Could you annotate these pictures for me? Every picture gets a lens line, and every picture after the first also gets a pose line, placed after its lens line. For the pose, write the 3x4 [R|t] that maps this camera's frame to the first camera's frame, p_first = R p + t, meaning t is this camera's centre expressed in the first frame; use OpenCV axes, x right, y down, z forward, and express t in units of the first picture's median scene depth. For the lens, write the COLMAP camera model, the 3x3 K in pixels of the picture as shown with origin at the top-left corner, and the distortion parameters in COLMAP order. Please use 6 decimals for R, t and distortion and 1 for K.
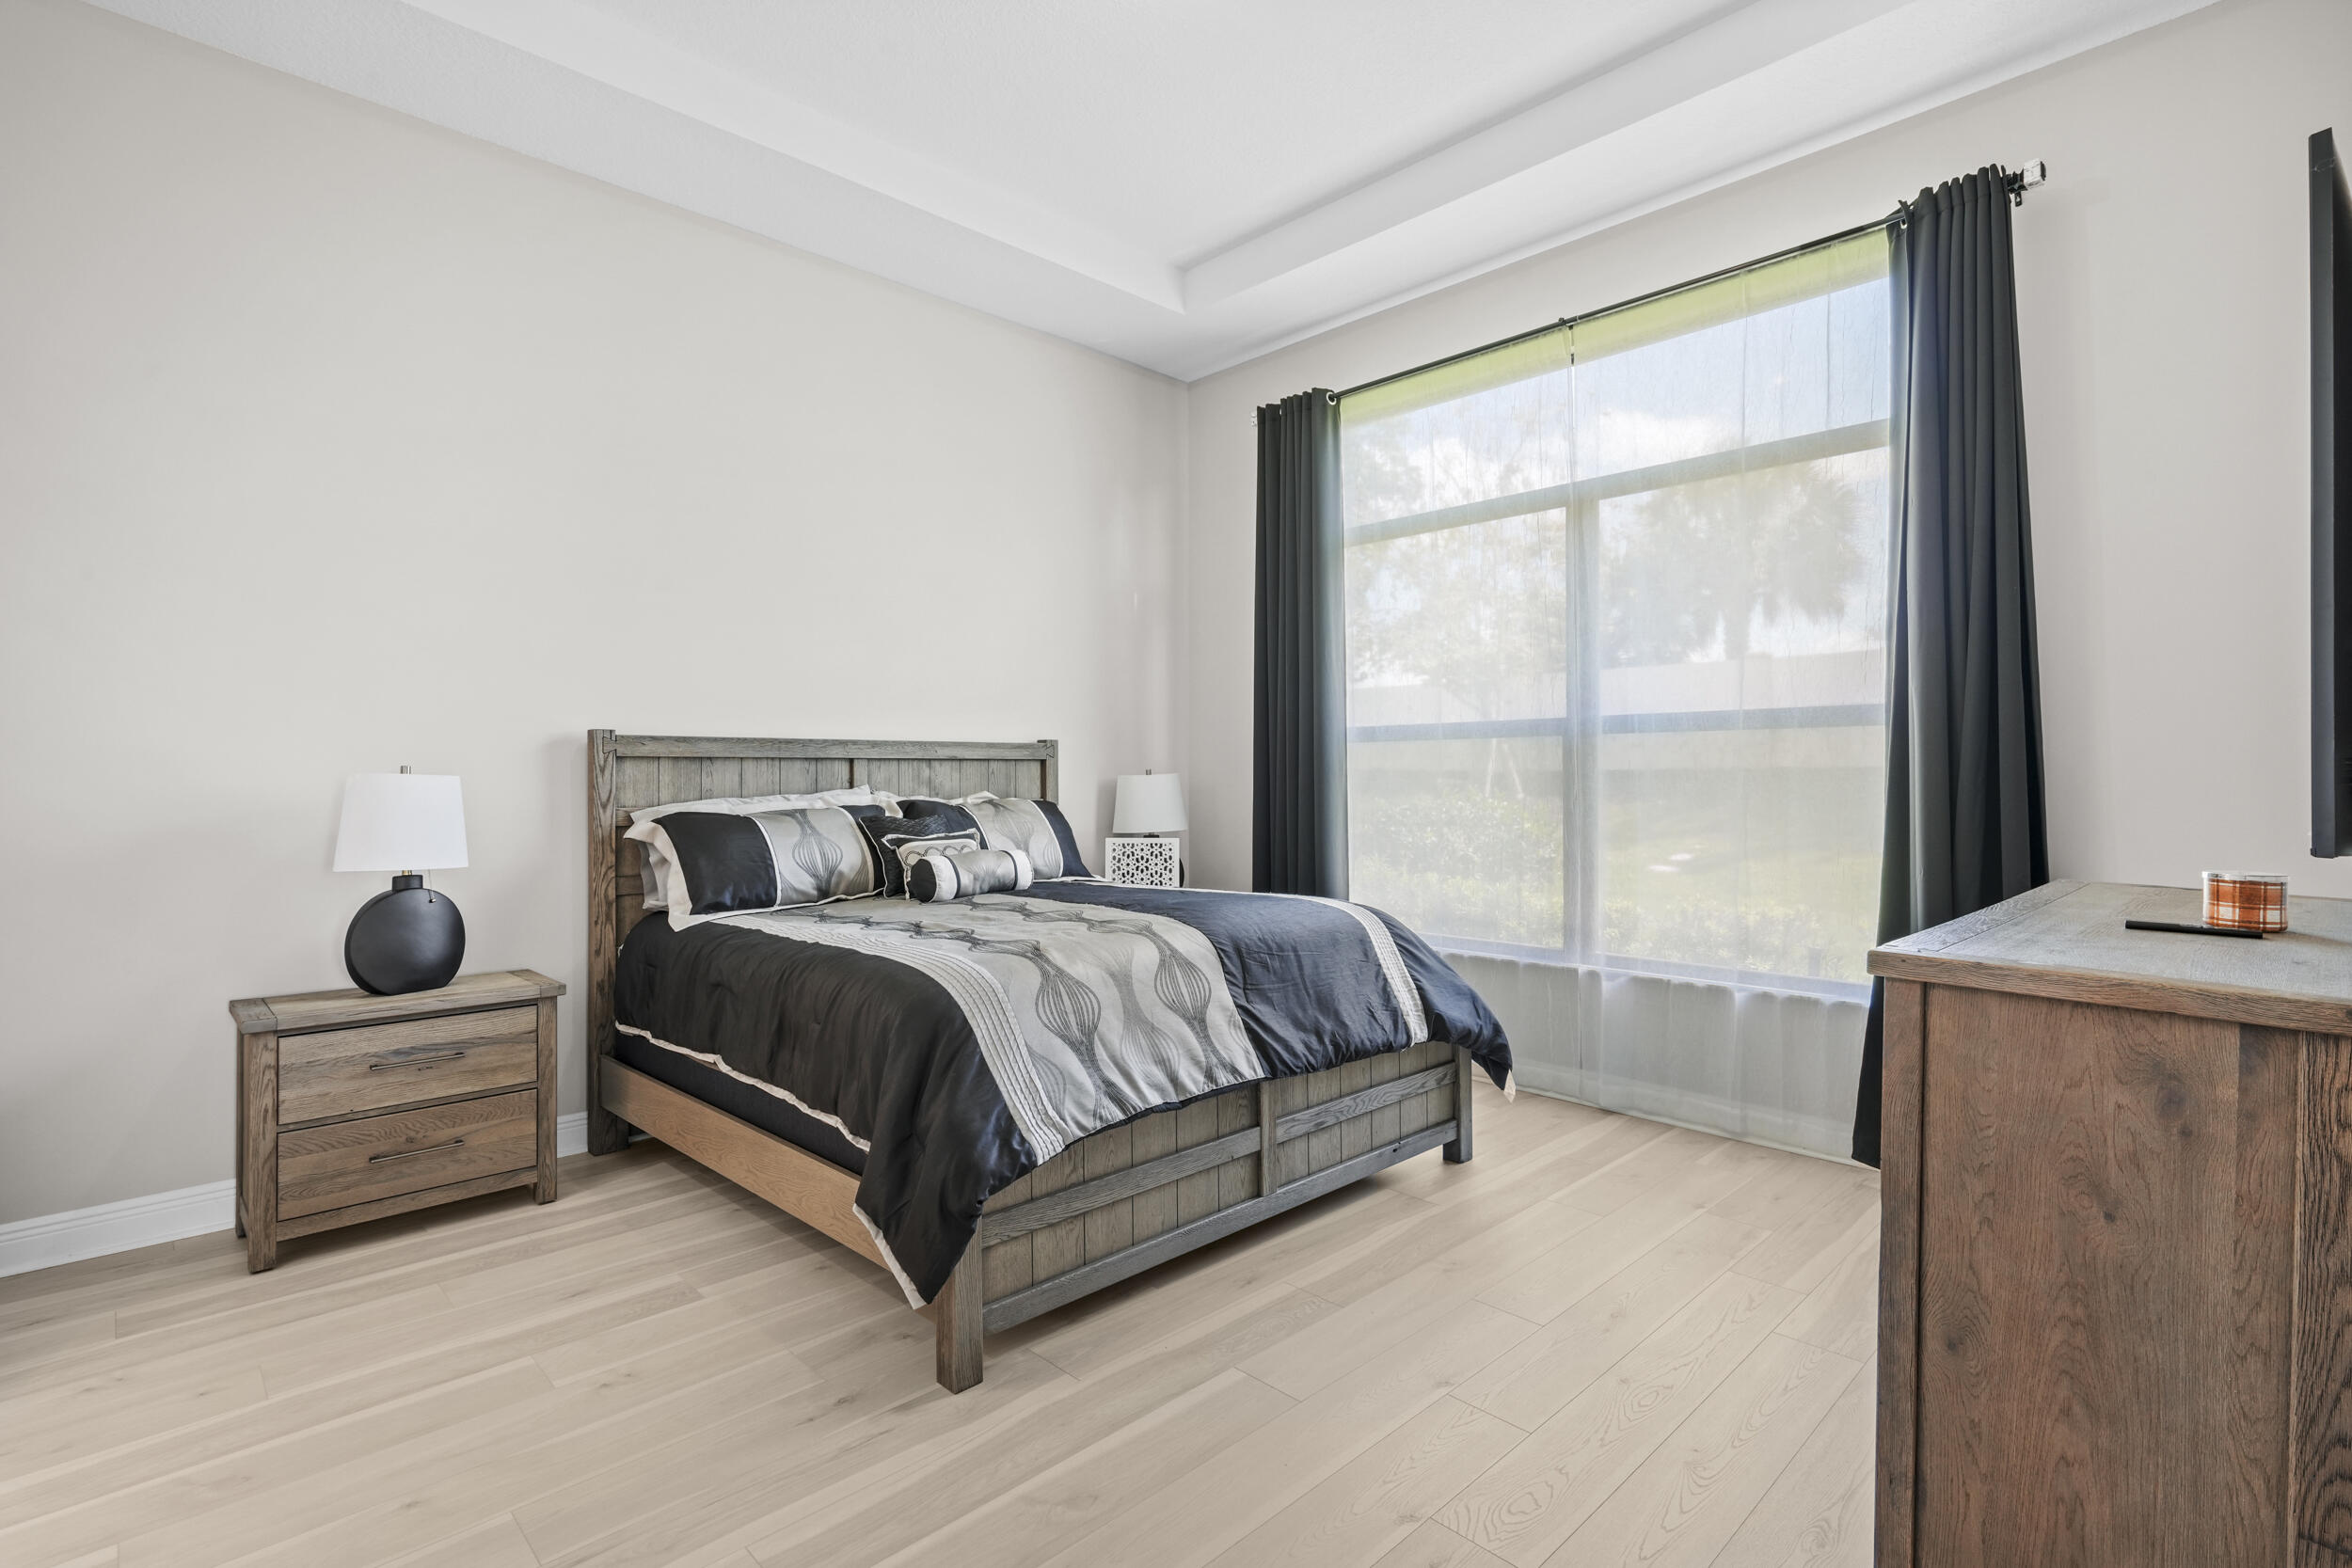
lens RADIAL K [[1081.0, 0, 1196.5], [0, 1081.0, 771.6], [0, 0, 1]] dist [-0.003742, 0.002776]
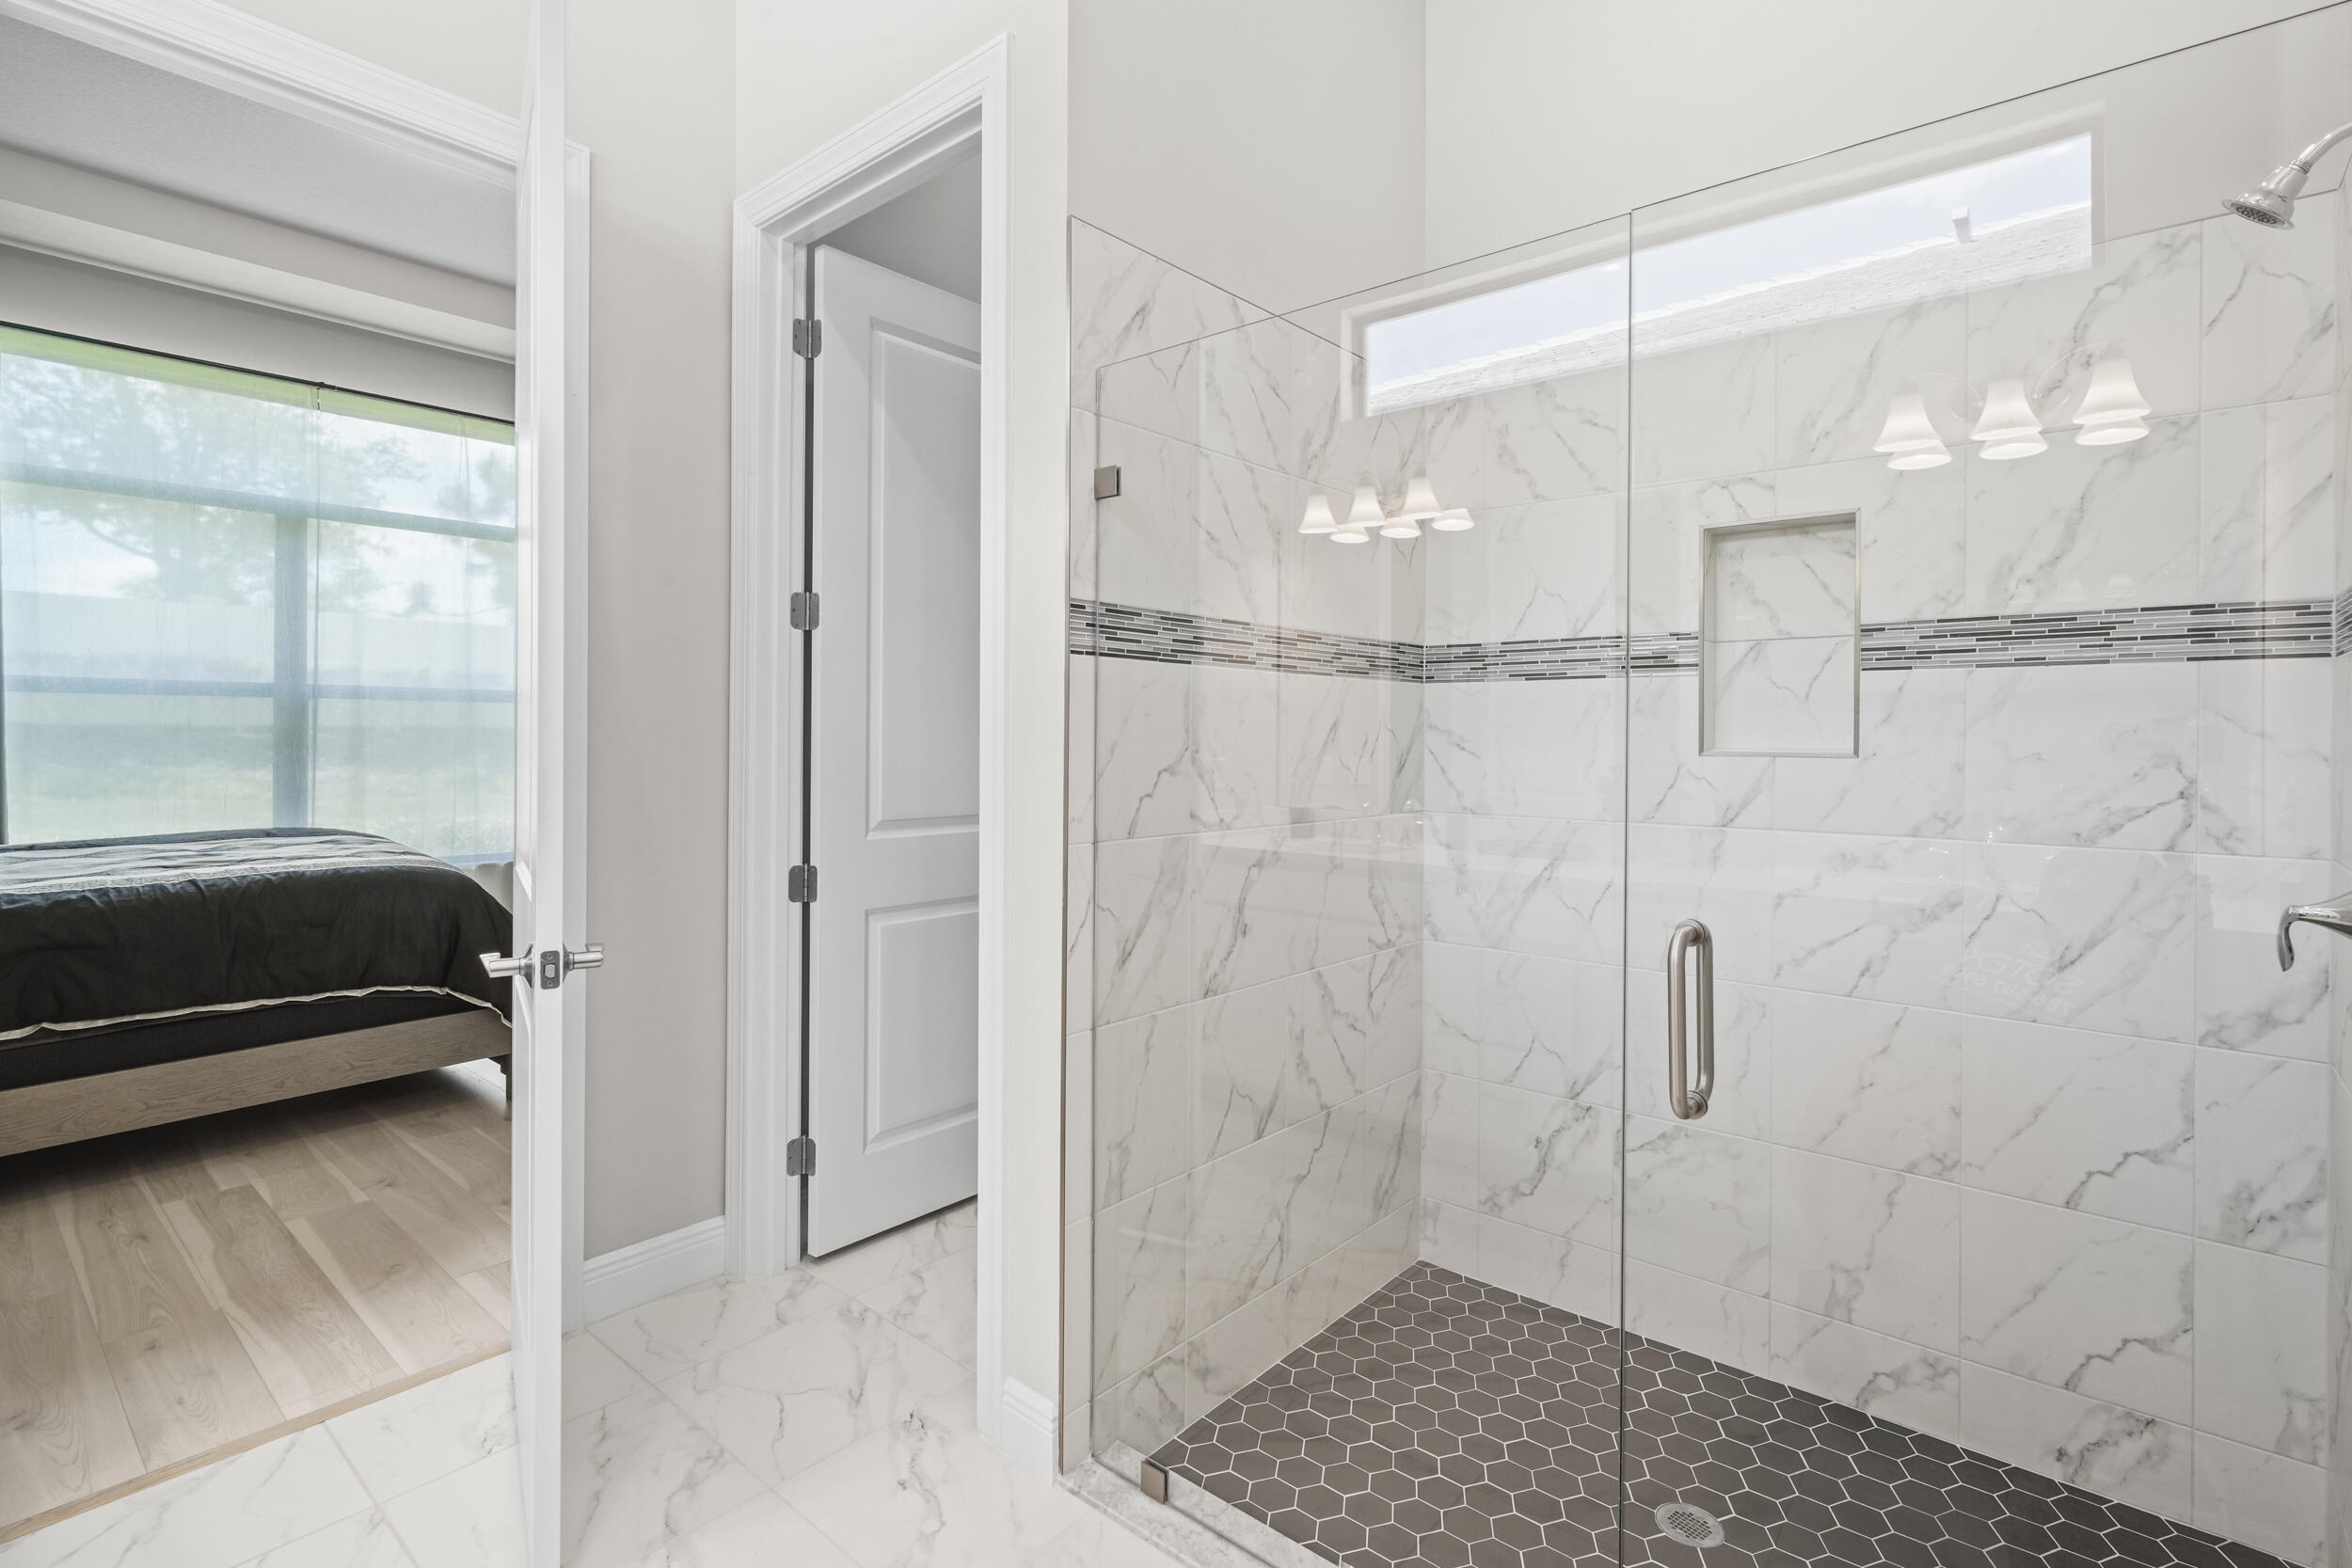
lens RADIAL K [[1081.0, 0, 1146.1], [0, 1081.0, 739.4], [0, 0, 1]] dist [-0.003742, 0.002776]
pose [[-0.075429, 0.005435, 0.997136, -1.067240], [-0.010856, 0.999921, -0.006272, 0.011875], [-0.997092, -0.011298, -0.075364, 0.099058]]
